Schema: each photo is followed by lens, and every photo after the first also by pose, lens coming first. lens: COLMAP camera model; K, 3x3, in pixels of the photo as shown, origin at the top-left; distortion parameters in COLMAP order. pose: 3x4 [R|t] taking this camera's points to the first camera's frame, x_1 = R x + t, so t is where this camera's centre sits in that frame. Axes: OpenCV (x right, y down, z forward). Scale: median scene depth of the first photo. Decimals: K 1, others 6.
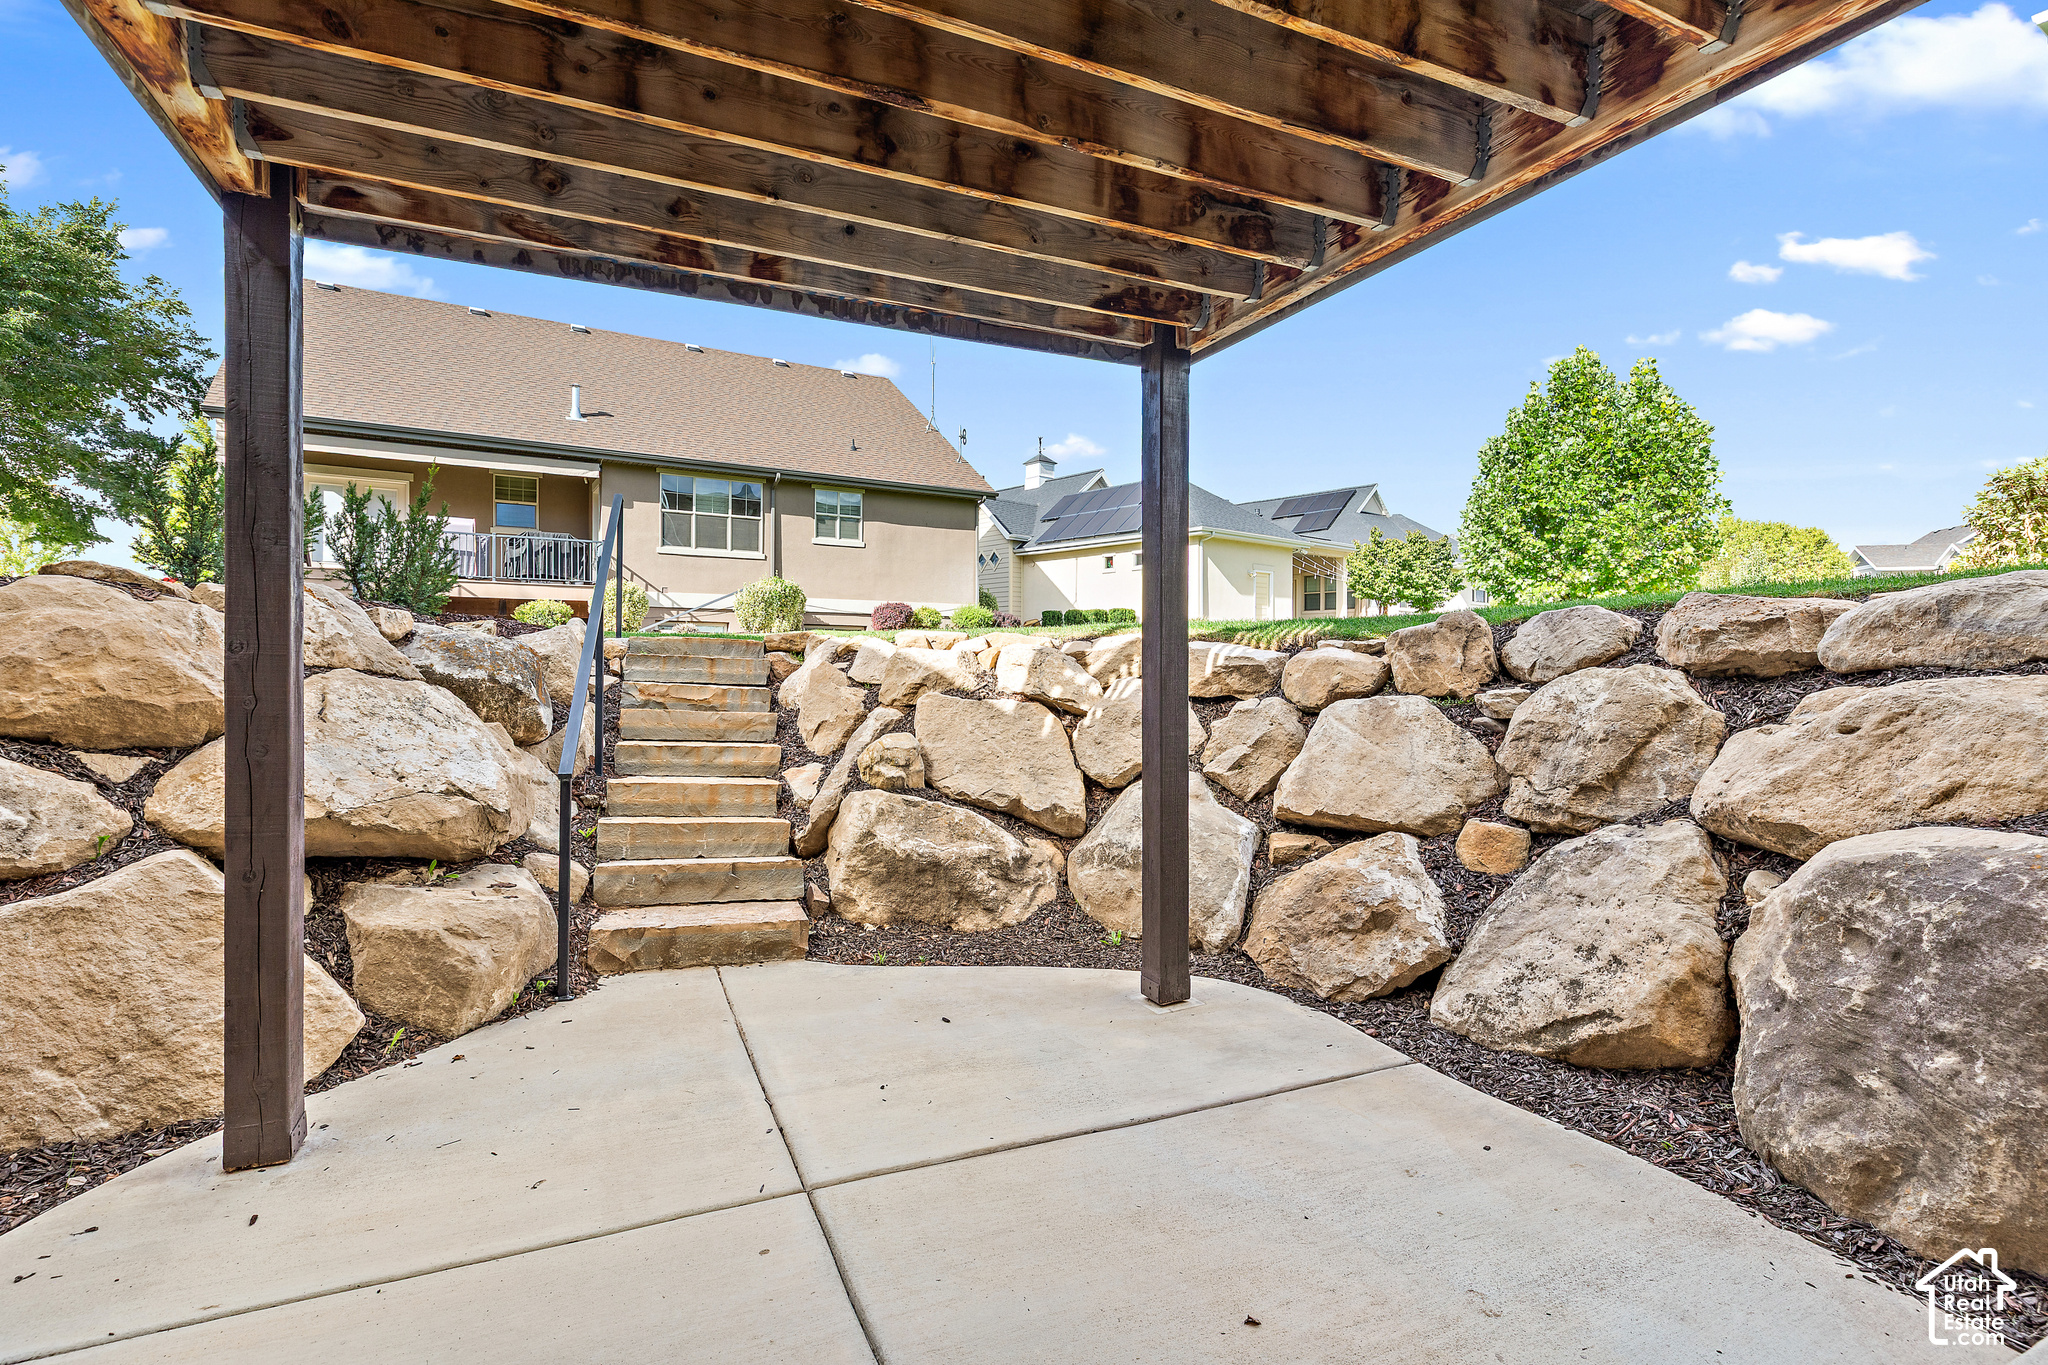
lens RADIAL K [[960.4, 0, 1020.6], [0, 960.4, 675.0], [0, 0, 1]] dist [-0.004226, 0.000925]
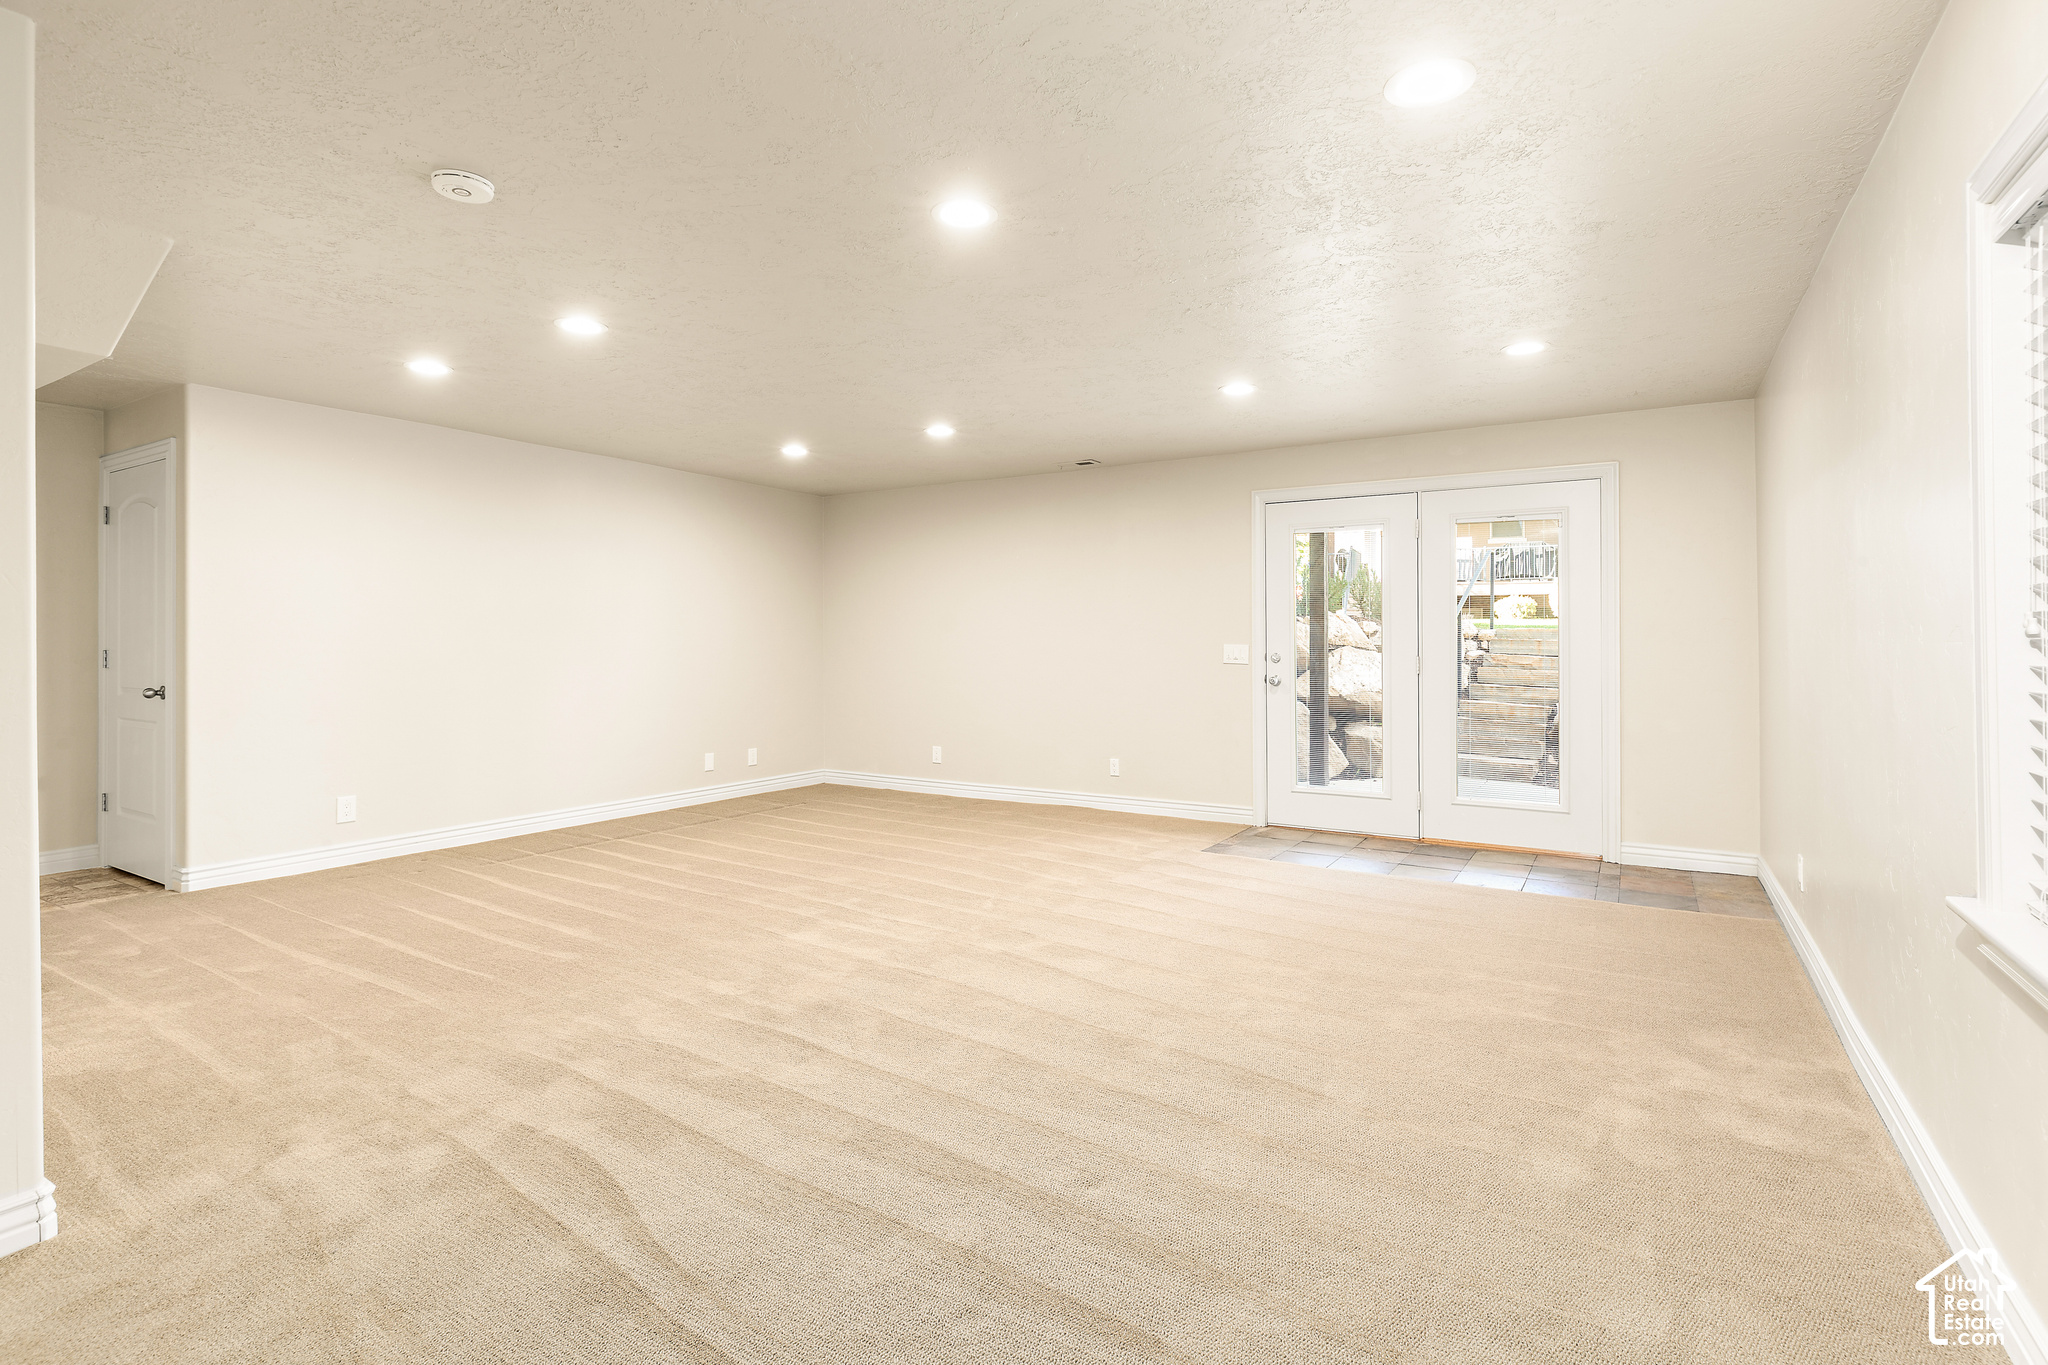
lens RADIAL K [[960.4, 0, 1030.1], [0, 960.4, 673.8], [0, 0, 1]] dist [-0.004226, 0.000925]
pose [[0.554543, 0.018699, -0.831945, 1.081839], [-0.005264, 0.999806, 0.018963, 0.026152], [0.832138, -0.006137, 0.554534, -1.279157]]
